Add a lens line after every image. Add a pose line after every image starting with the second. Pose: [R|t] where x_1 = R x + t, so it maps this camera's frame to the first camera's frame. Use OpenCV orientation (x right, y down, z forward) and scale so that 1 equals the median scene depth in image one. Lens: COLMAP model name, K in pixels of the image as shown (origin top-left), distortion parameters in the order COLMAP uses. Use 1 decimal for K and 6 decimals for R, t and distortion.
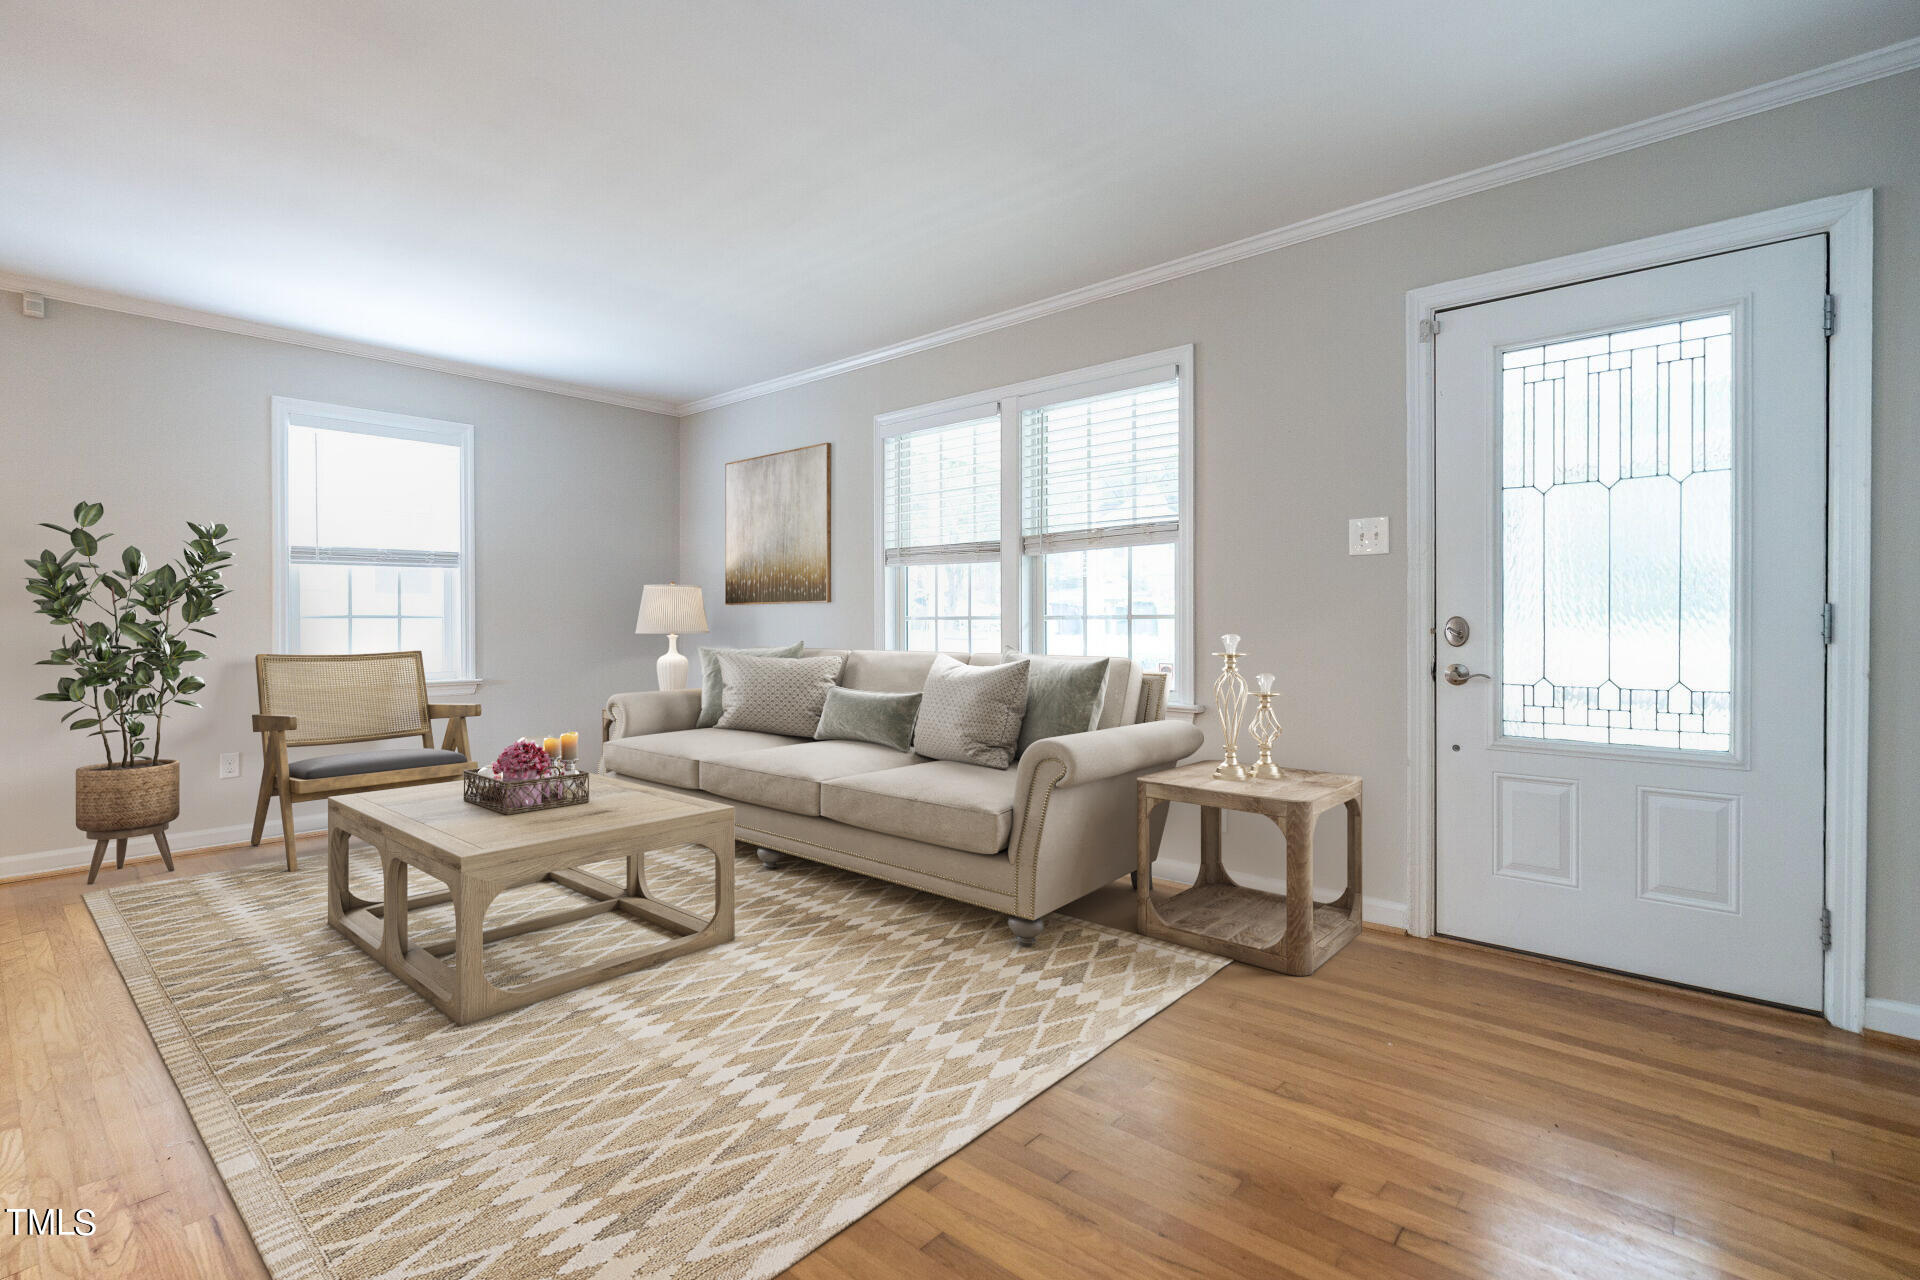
lens RADIAL K [[876.4, 0, 950.5], [0, 876.4, 624.2], [0, 0, 1]] dist [-0.002785, -0.000225]
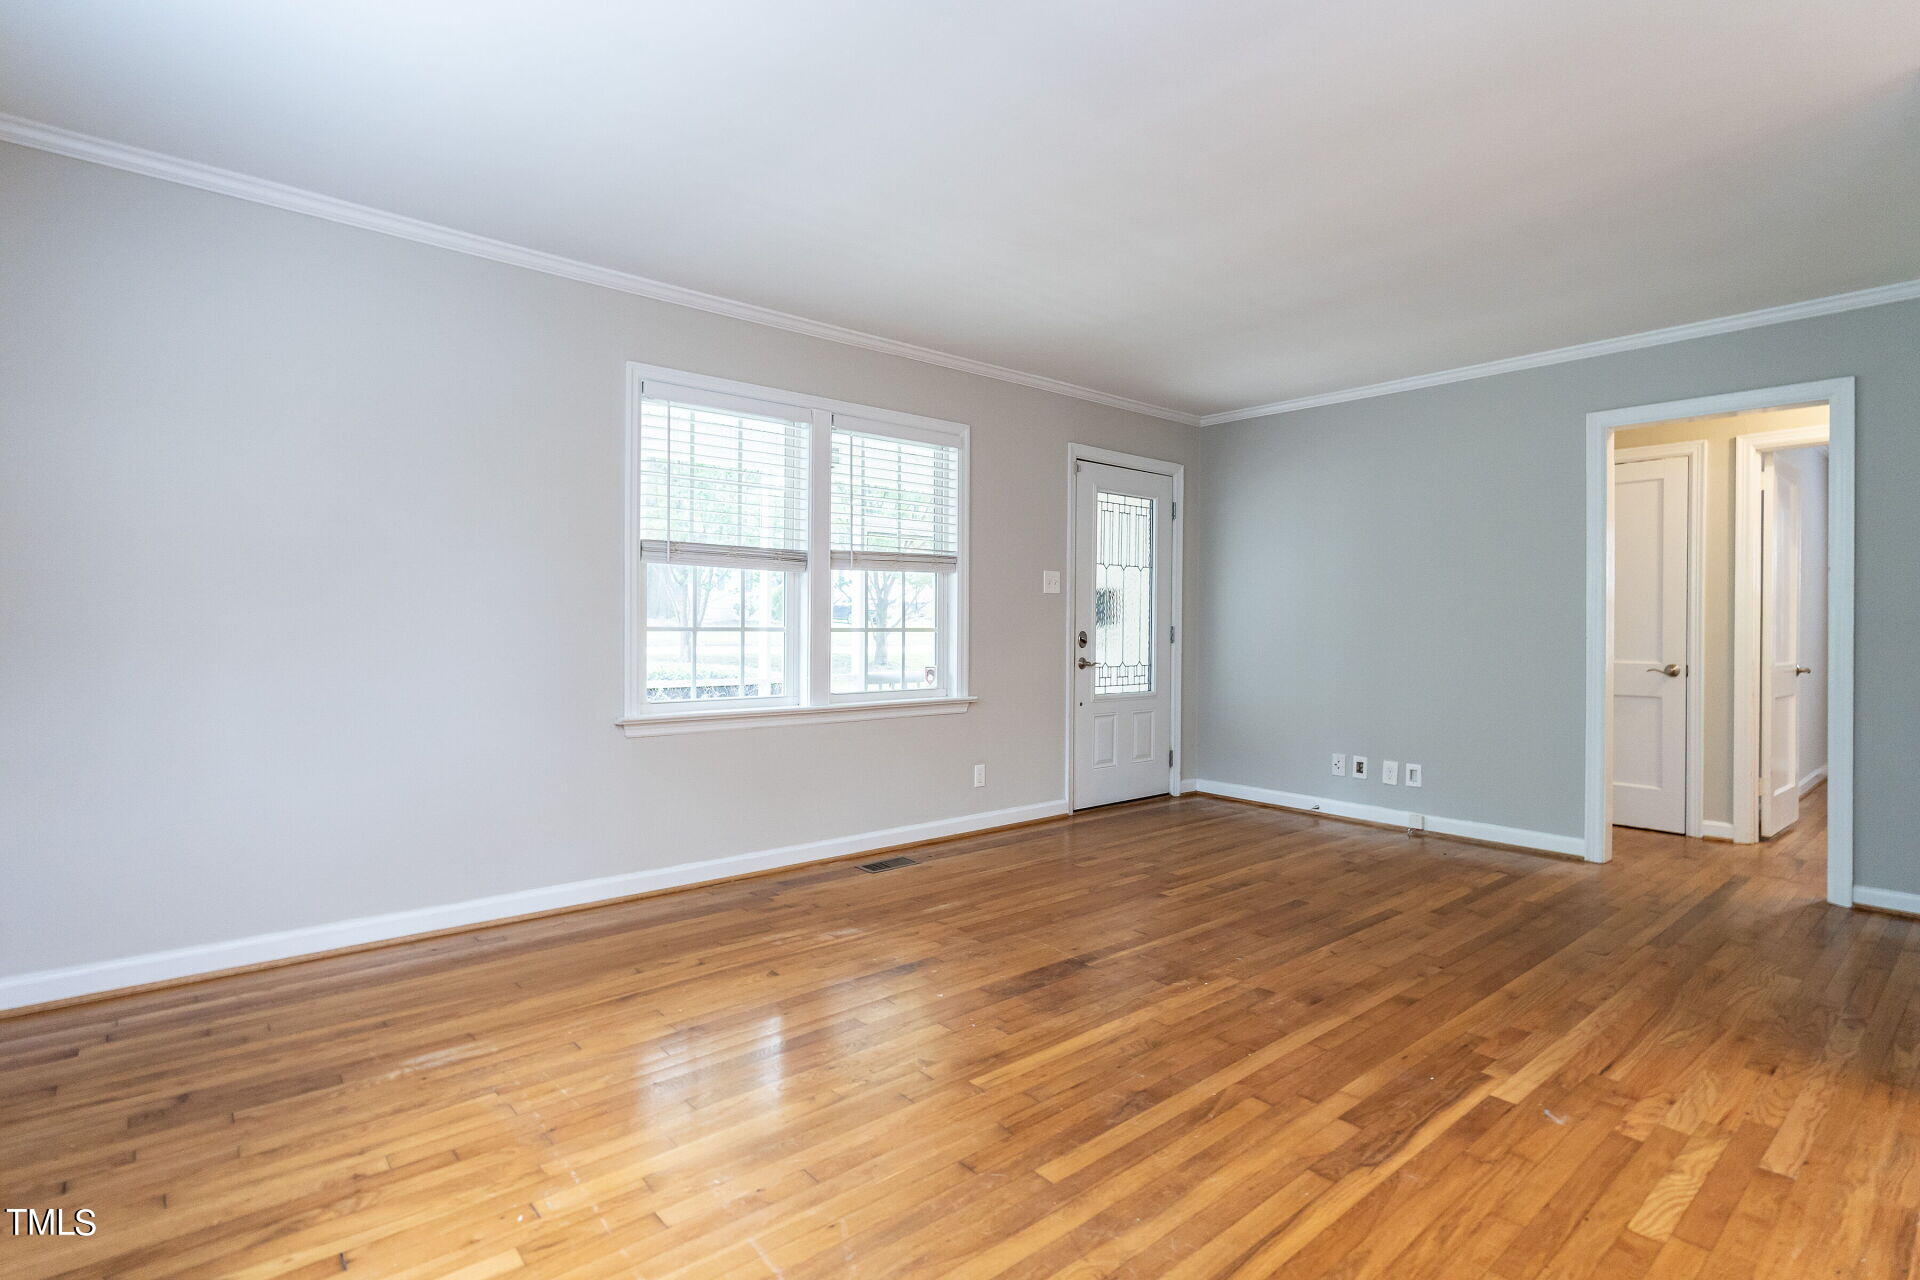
lens RADIAL K [[878.1, 0, 950.1], [0, 878.1, 635.8], [0, 0, 1]] dist [-0.003119, 0.001277]
pose [[0.172583, -0.003145, 0.984990, -0.891733], [0.003658, 0.999990, 0.002552, -0.003372], [-0.984988, 0.003163, 0.172592, 0.682068]]
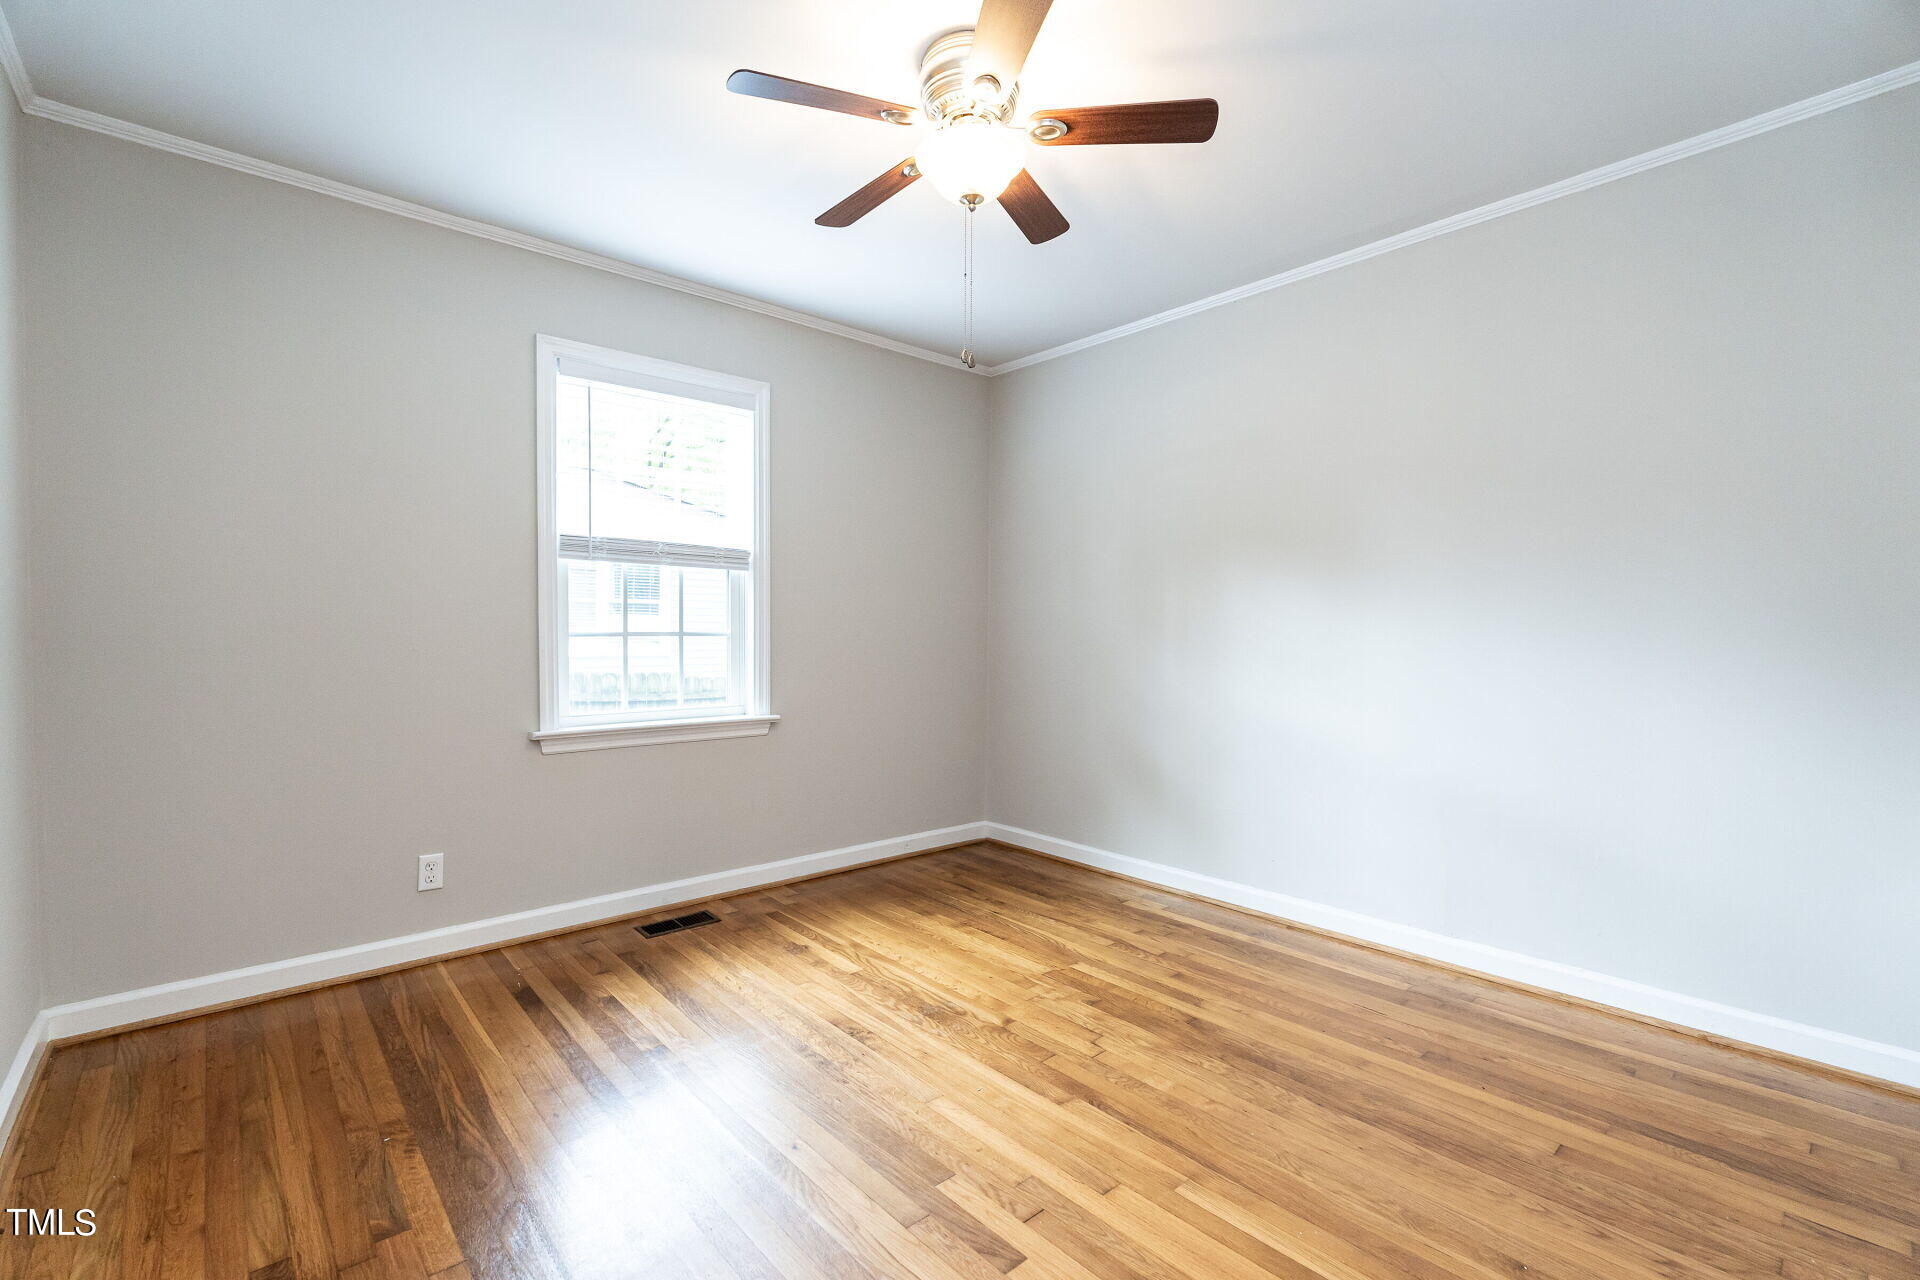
lens RADIAL K [[837.8, 0, 962.5], [0, 837.8, 640.6], [0, 0, 1]] dist [0.003080, 0.000168]
pose [[0.990996, 0.000717, -0.133888, -0.332535], [-0.001166, 0.999994, -0.003272, -0.000615], [0.133884, 0.003399, 0.990991, 0.356084]]
